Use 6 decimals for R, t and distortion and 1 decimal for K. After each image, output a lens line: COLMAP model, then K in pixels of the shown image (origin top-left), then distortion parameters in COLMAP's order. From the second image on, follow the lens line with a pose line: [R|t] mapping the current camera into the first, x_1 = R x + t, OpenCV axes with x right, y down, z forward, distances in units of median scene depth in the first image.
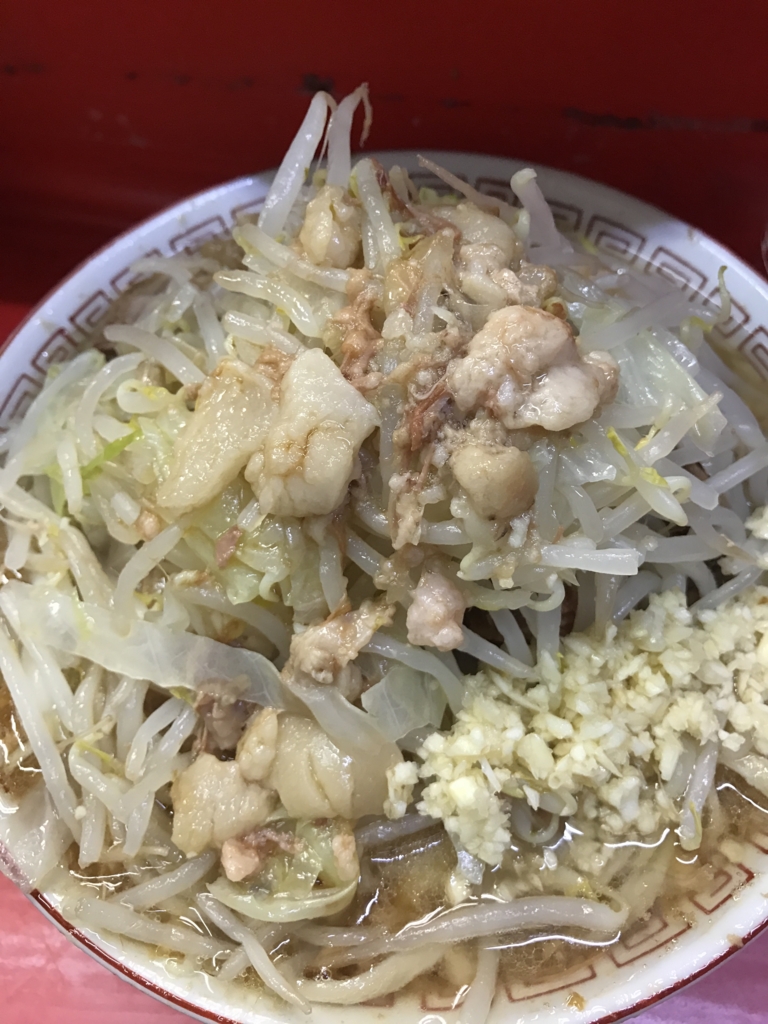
lens RADIAL K [[918.0, 0, 384.0], [0, 918.0, 512.0], [0, 0, 1]] dist [-0.010108, -0.012001]
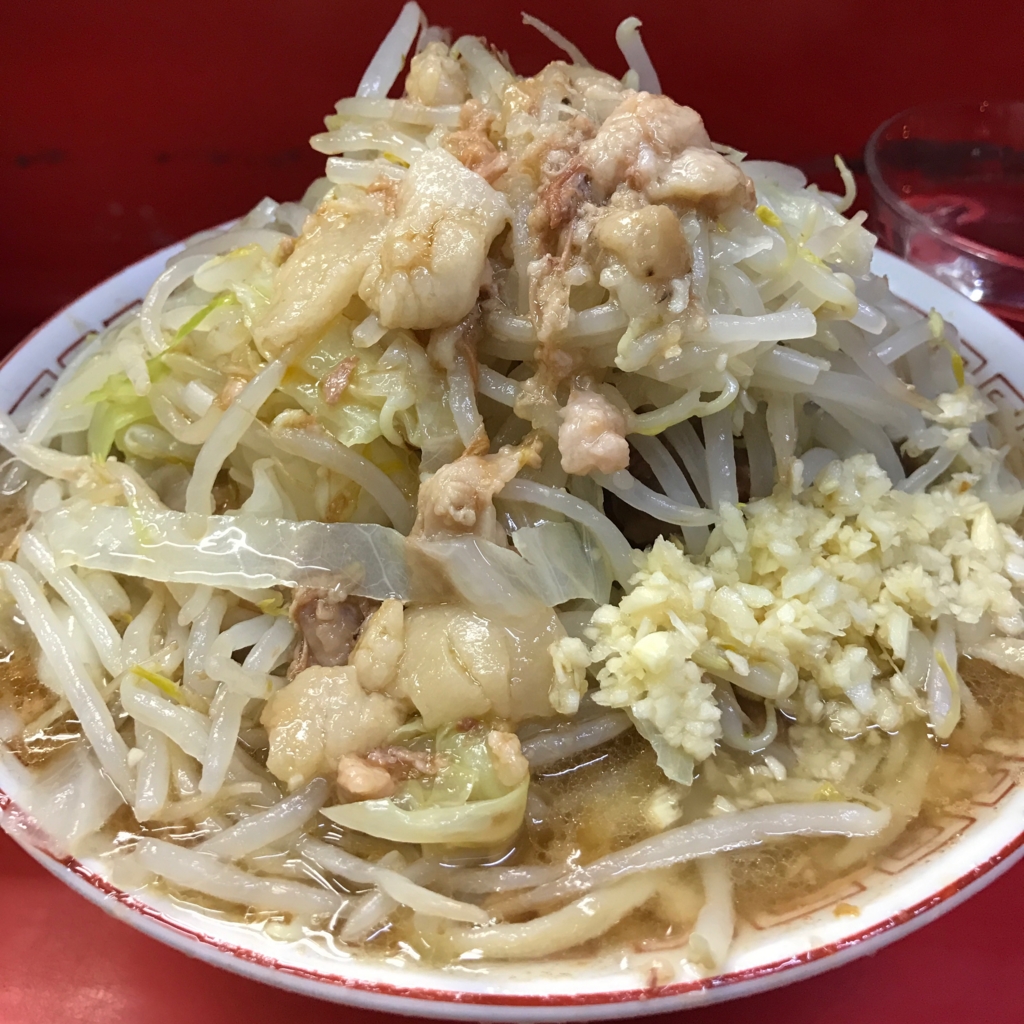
lens RADIAL K [[1218.3, 0, 512.0], [0, 1218.3, 512.0], [0, 0, 1]] dist [0.093365, -0.359048]
pose [[0.992863, -0.053048, 0.106814, -0.134941], [0.091462, 0.913468, -0.396497, 0.591815], [-0.076538, 0.403437, 0.911801, 0.014121]]
